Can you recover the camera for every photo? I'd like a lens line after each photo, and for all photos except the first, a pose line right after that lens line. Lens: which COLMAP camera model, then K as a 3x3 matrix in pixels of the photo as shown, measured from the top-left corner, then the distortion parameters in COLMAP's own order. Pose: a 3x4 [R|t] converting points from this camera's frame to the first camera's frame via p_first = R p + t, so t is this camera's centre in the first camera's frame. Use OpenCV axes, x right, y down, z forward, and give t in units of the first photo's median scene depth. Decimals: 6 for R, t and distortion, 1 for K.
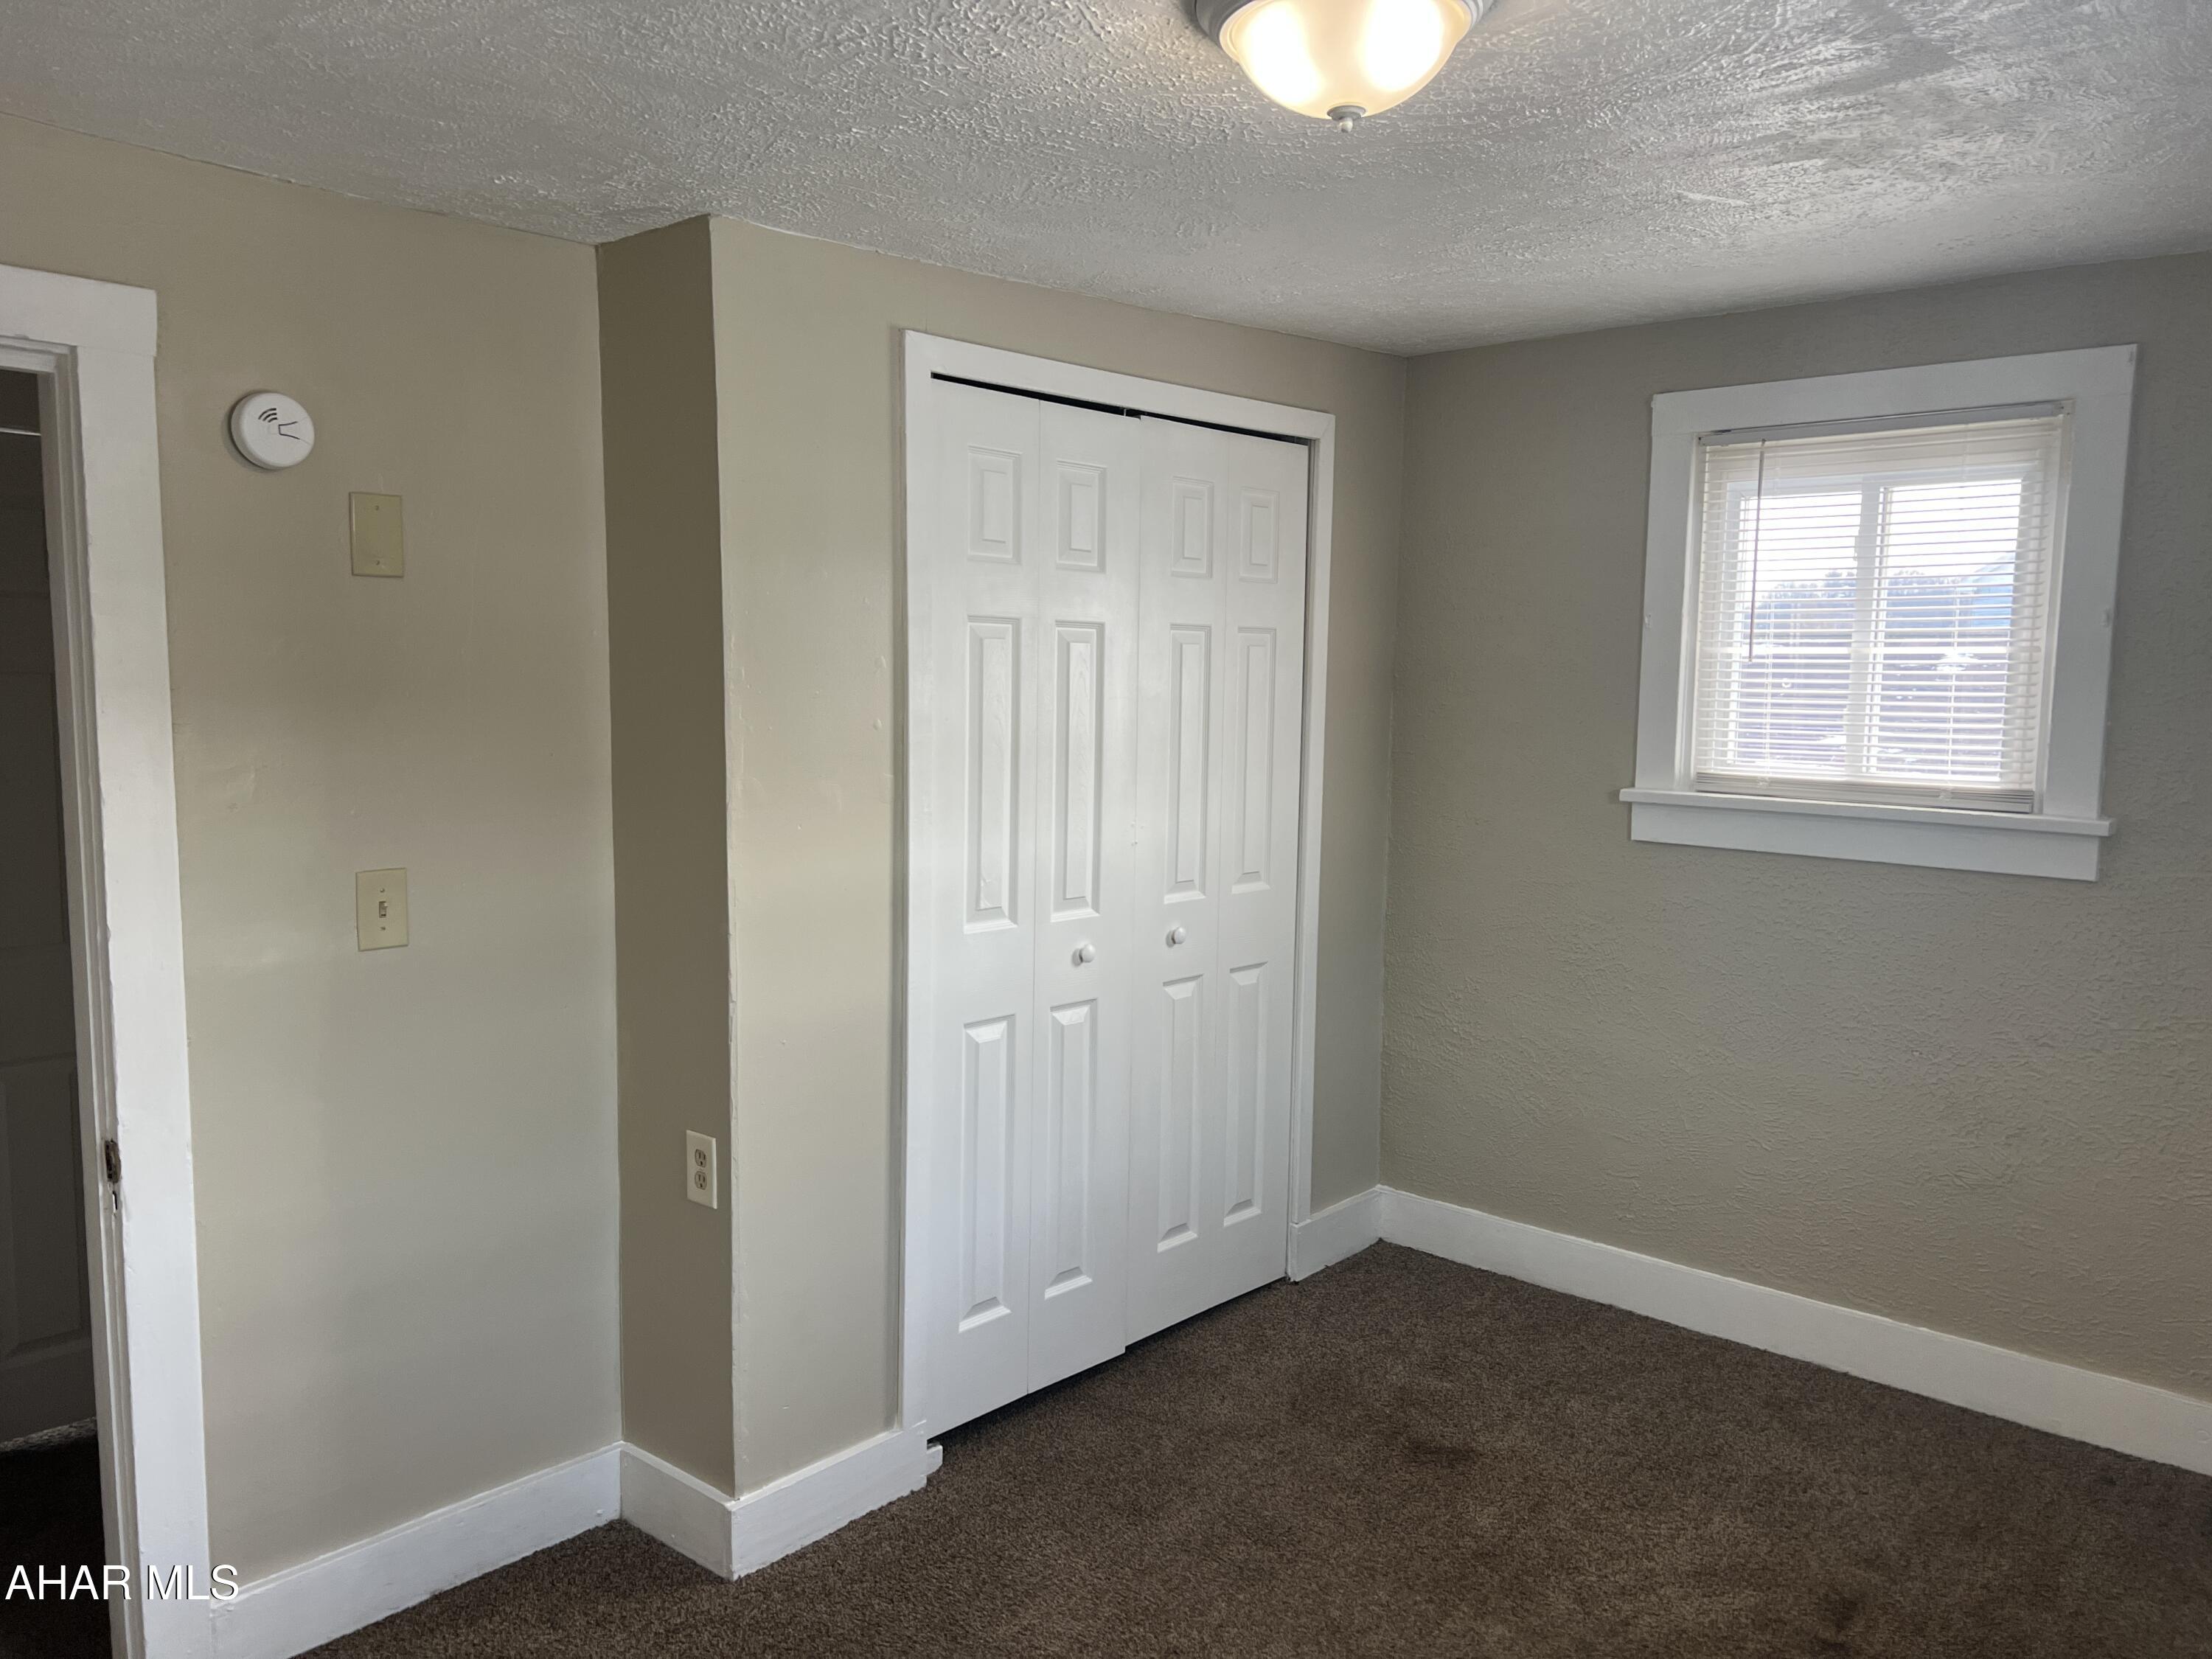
lens RADIAL K [[1664.5, 0, 1113.9], [0, 1664.5, 844.9], [0, 0, 1]] dist [0.064818, -0.051494]
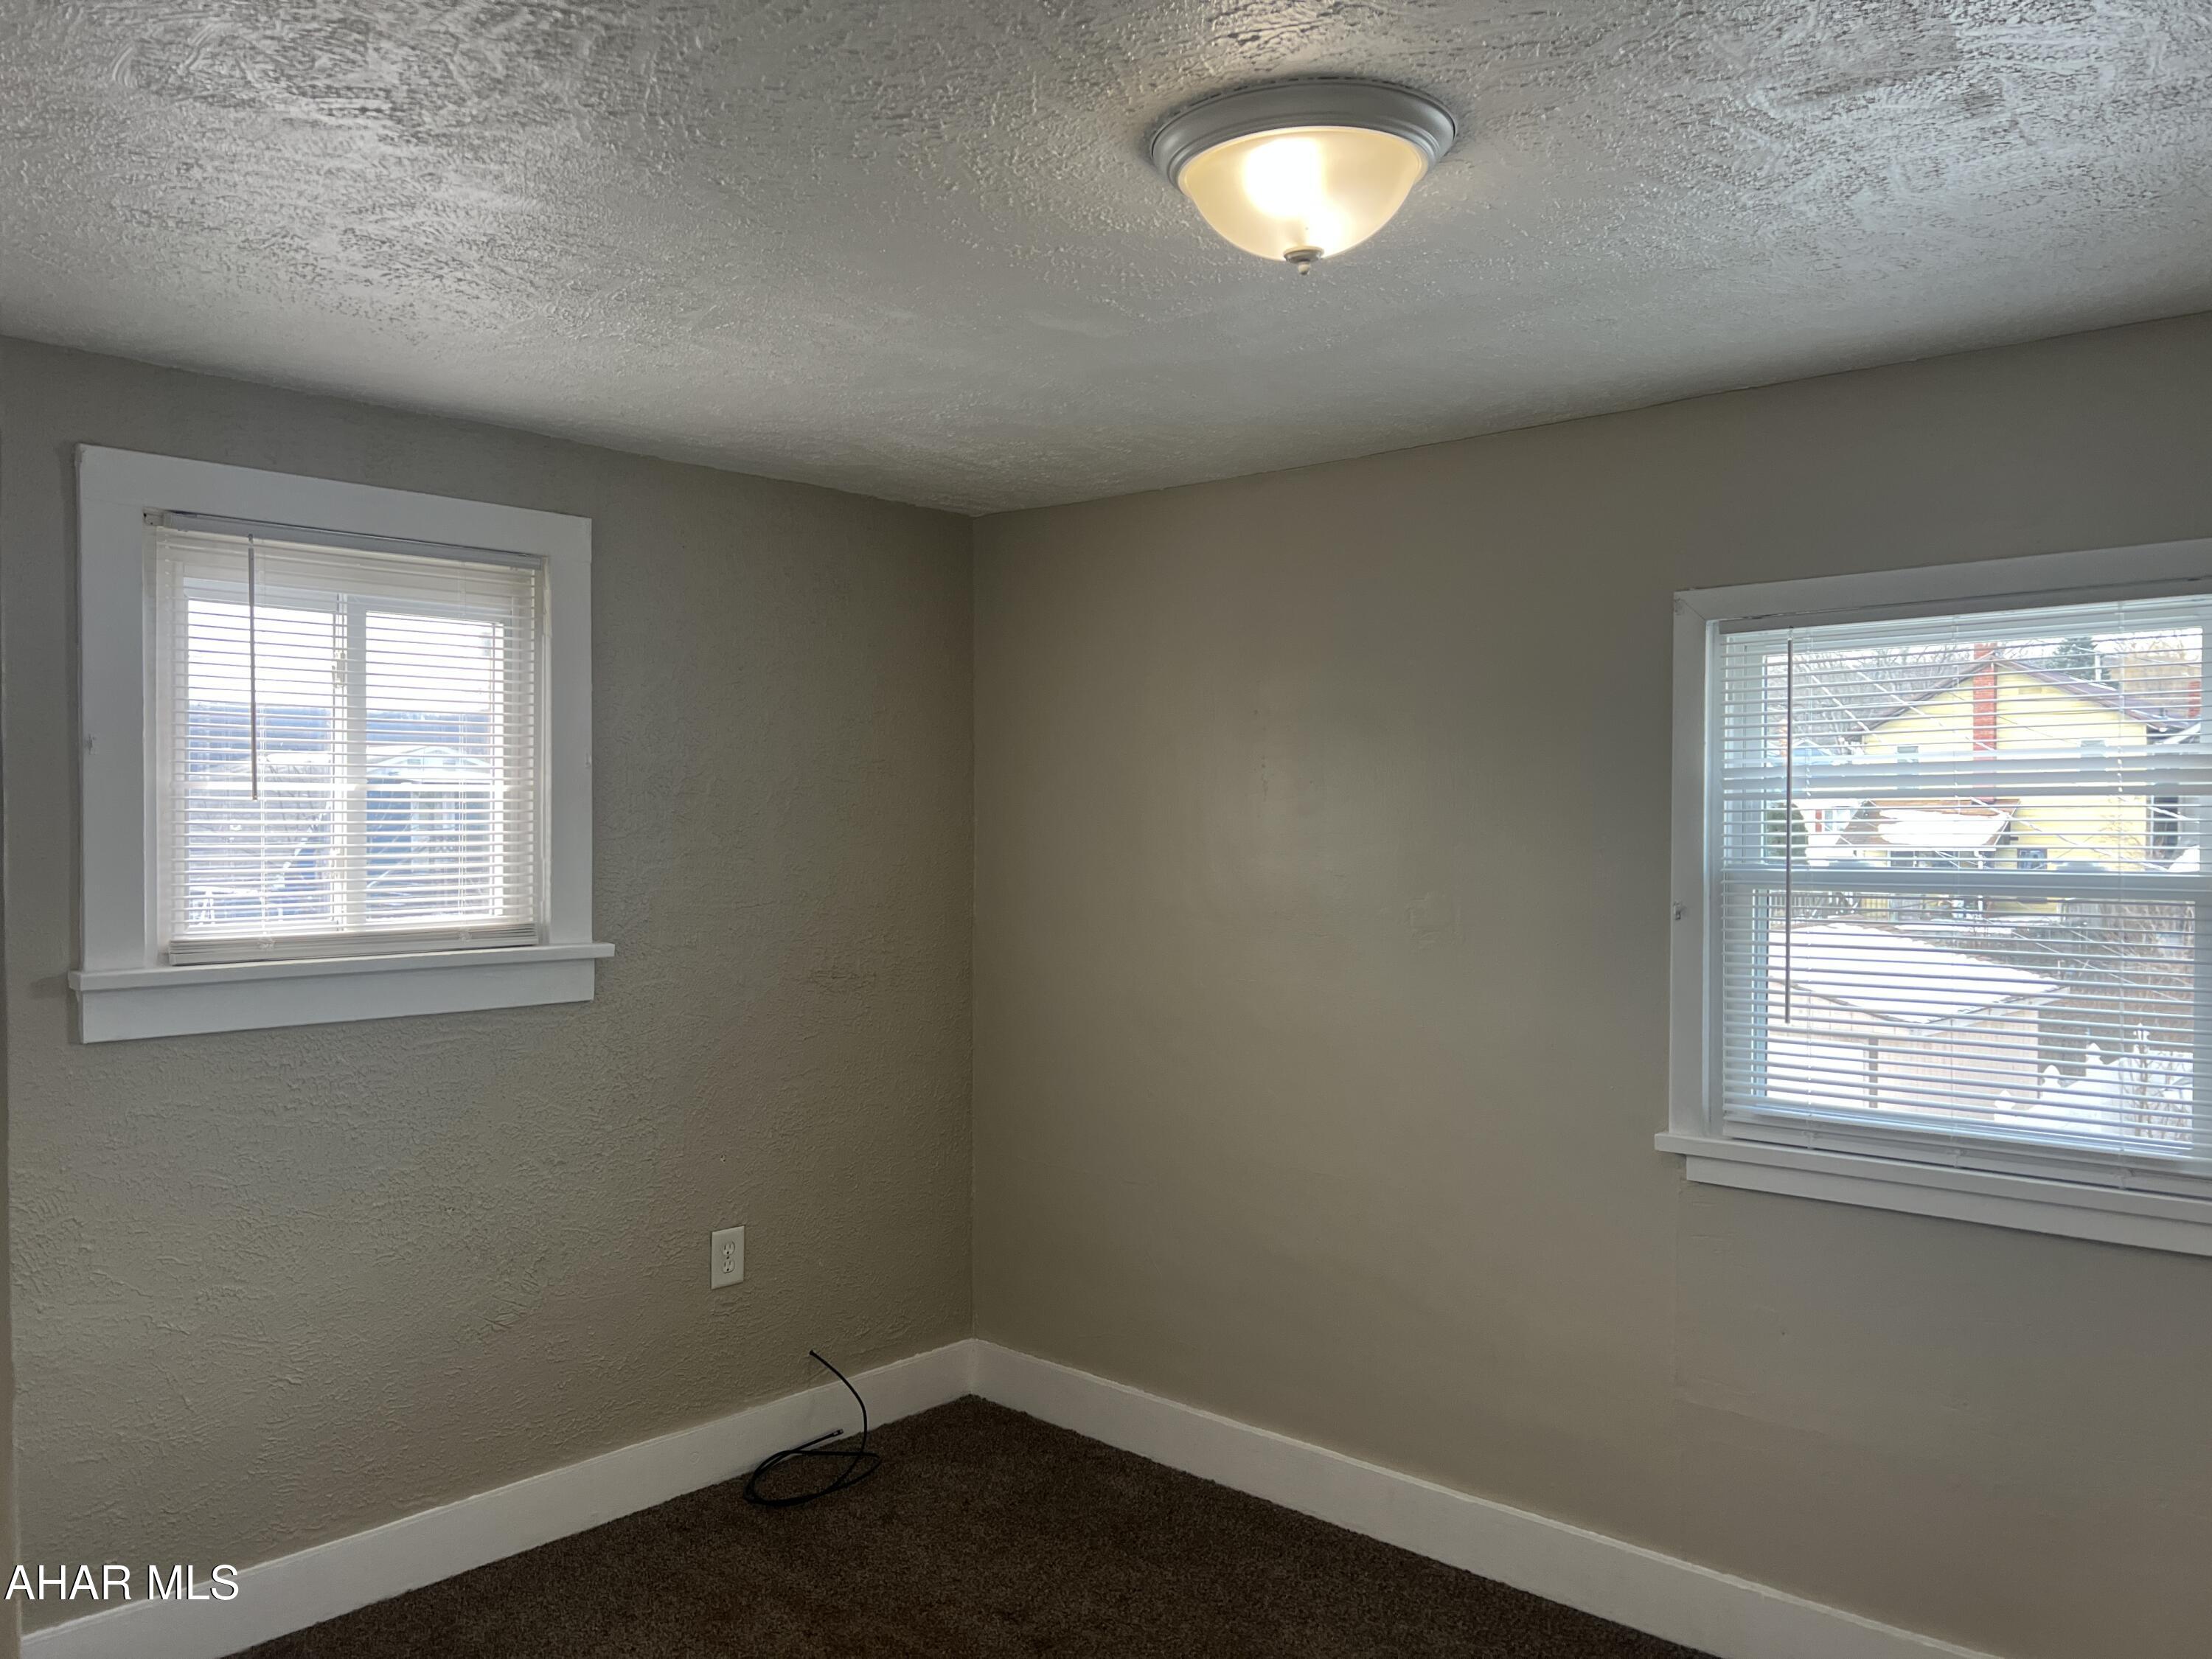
lens RADIAL K [[1664.5, 0, 1113.9], [0, 1664.5, 844.9], [0, 0, 1]] dist [0.064818, -0.051494]
pose [[0.039382, -0.033834, 0.998651, -0.440143], [0.106683, 0.993856, 0.029464, -0.067732], [-0.993513, 0.105378, 0.042750, 0.558974]]
